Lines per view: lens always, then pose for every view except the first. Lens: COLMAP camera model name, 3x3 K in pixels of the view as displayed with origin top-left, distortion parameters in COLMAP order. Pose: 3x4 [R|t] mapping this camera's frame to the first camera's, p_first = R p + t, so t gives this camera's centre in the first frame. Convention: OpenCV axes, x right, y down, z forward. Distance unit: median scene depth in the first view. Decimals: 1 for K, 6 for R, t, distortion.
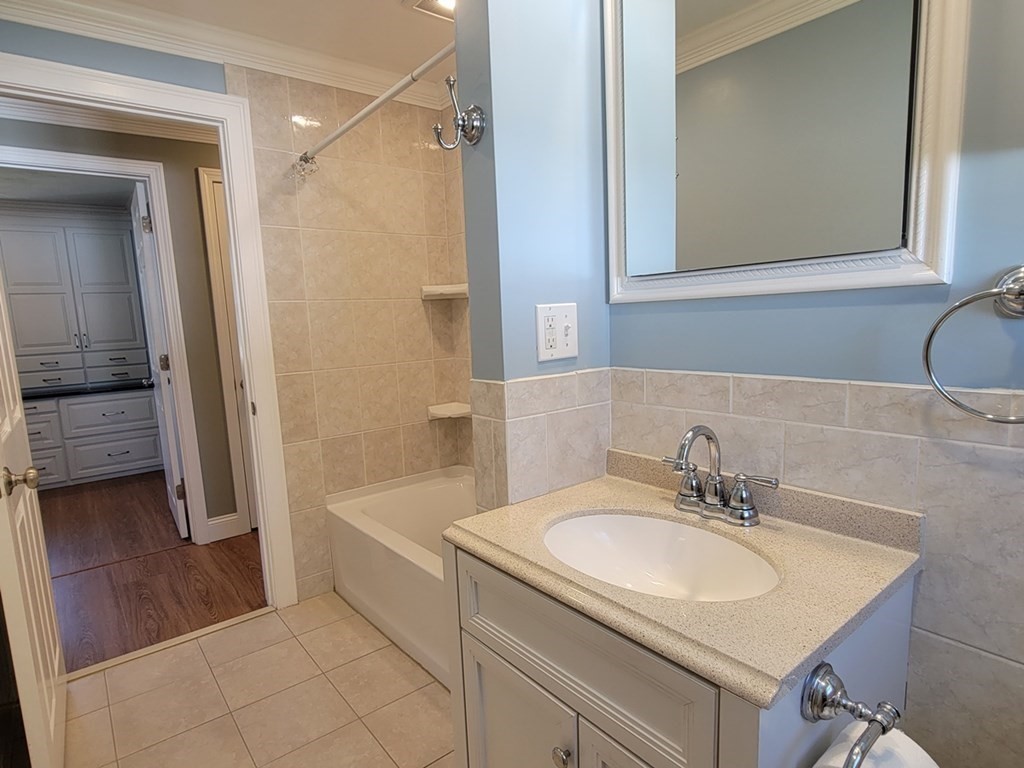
lens RADIAL K [[572.9, 0, 509.0], [0, 572.9, 398.2], [0, 0, 1]] dist [-0.001688, -0.000773]
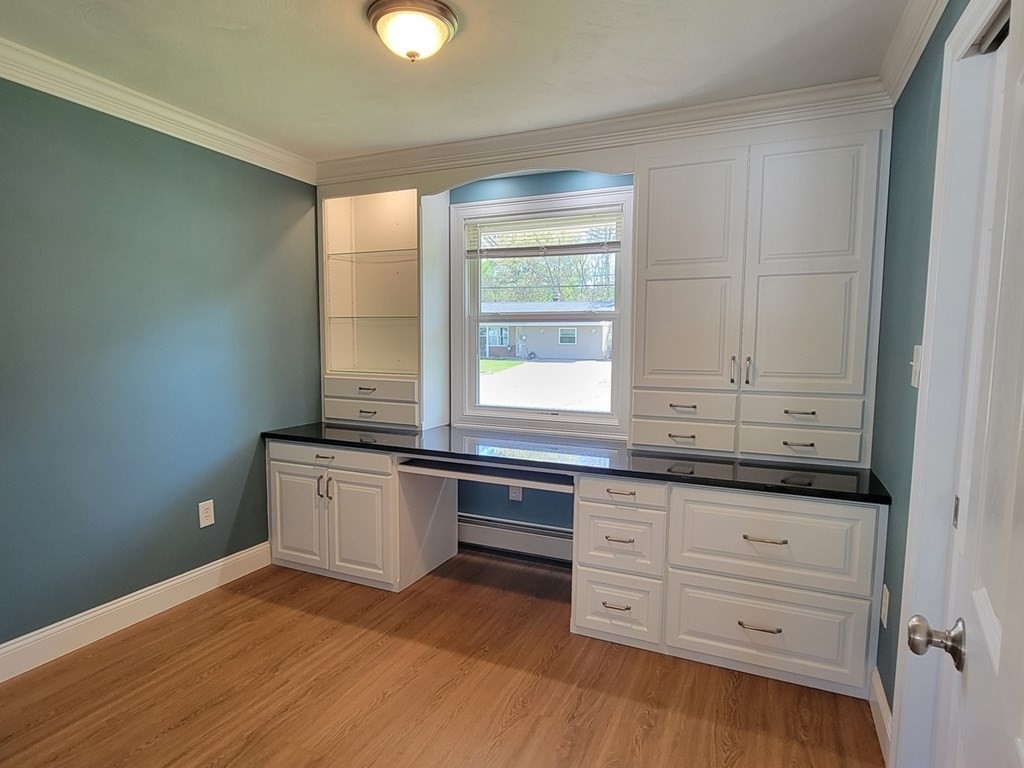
lens RADIAL K [[572.9, 0, 509.0], [0, 572.9, 398.2], [0, 0, 1]] dist [-0.001688, -0.000773]
pose [[0.447963, 0.133411, -0.884042, -0.386205], [-0.150649, 0.985929, 0.072450, -0.081036], [0.881268, 0.100725, 0.461758, 0.585505]]
